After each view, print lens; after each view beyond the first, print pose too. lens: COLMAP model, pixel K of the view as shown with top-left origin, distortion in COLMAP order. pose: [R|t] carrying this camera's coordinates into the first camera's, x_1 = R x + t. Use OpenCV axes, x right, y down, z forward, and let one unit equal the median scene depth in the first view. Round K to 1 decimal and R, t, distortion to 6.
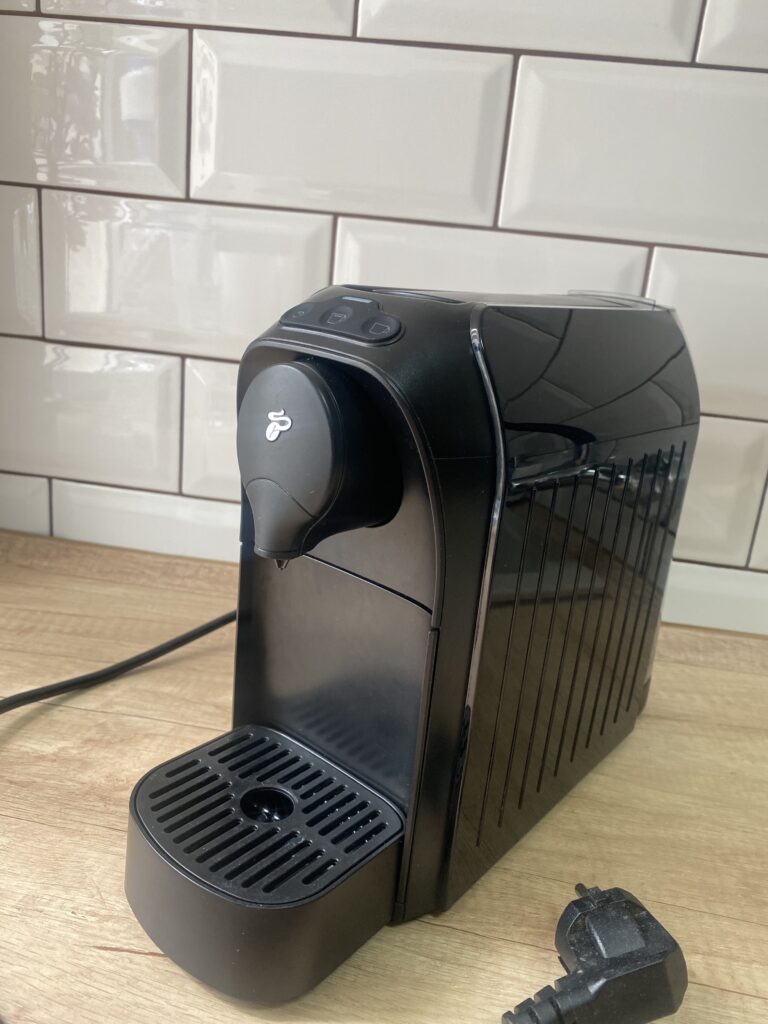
lens RADIAL K [[795.8, 0, 390.8], [0, 795.8, 511.3], [0, 0, 1]] dist [-0.008139, 0.004497]
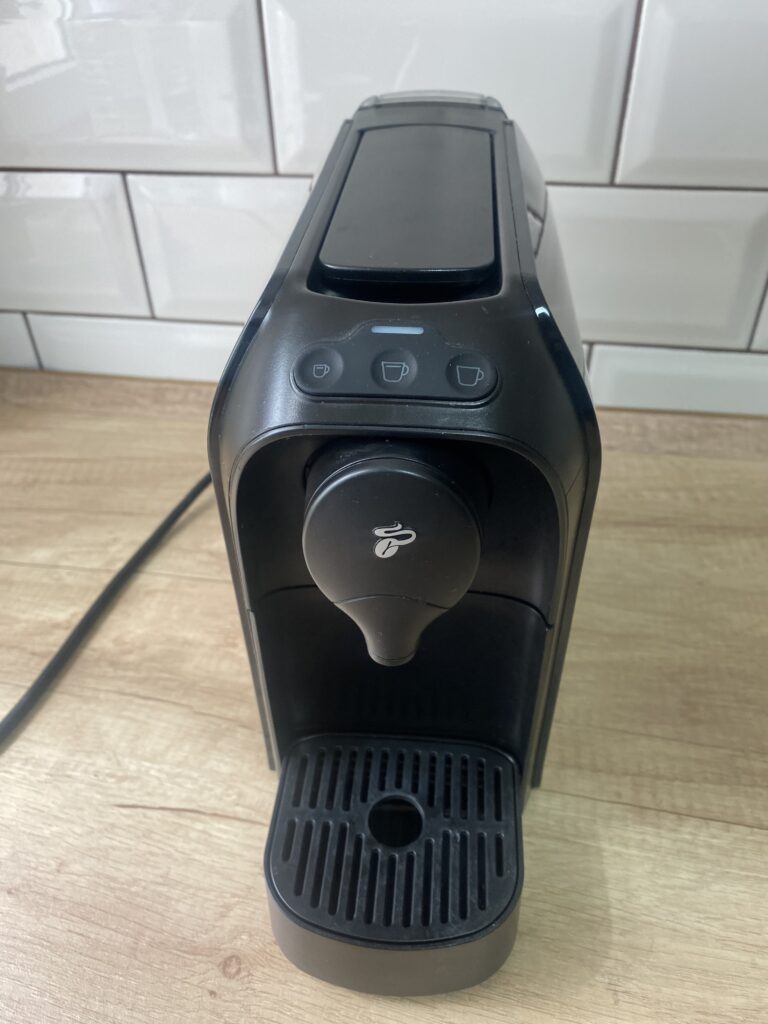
lens RADIAL K [[795.8, 0, 390.8], [0, 795.8, 512.7], [0, 0, 1]] dist [-0.008139, 0.004497]
pose [[0.993843, -0.067776, -0.087655, 0.105522], [0.095803, 0.923078, 0.372490, -0.159357], [0.055666, -0.378594, 0.923887, 0.035194]]
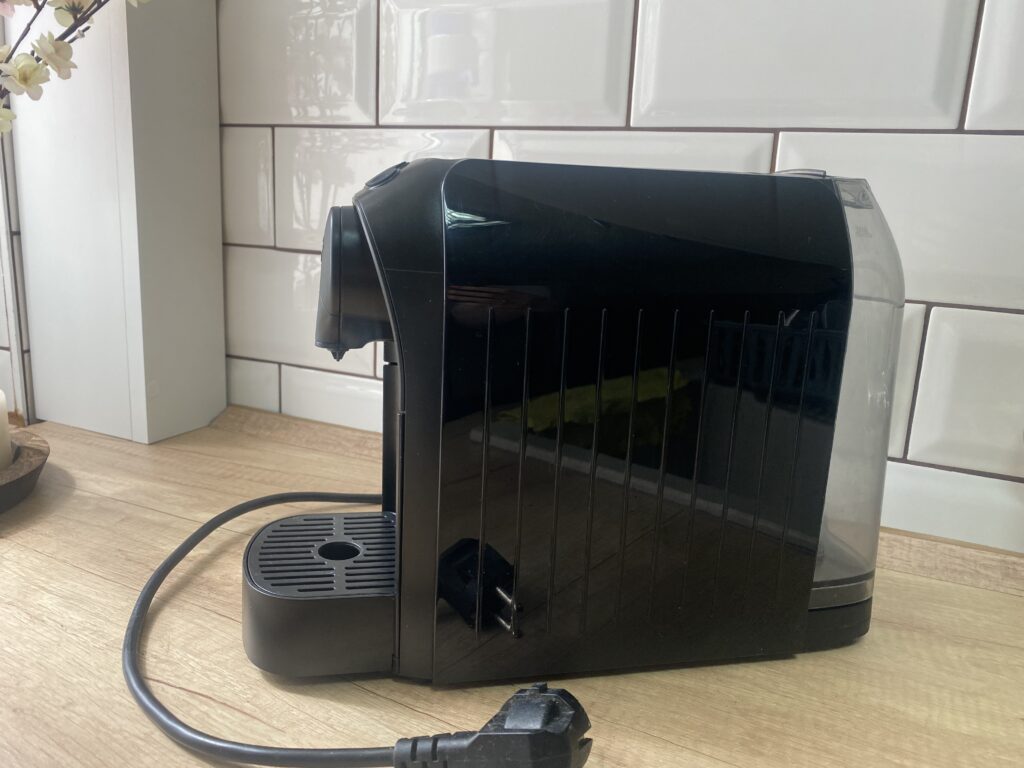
lens RADIAL K [[795.8, 0, 513.4], [0, 795.8, 386.0], [0, 0, 1]] dist [-0.008139, 0.004497]
pose [[0.955357, 0.015299, -0.295059, 0.312272], [-0.043227, 0.995150, -0.088363, 0.098046], [0.292276, 0.097173, 0.951384, -0.042549]]
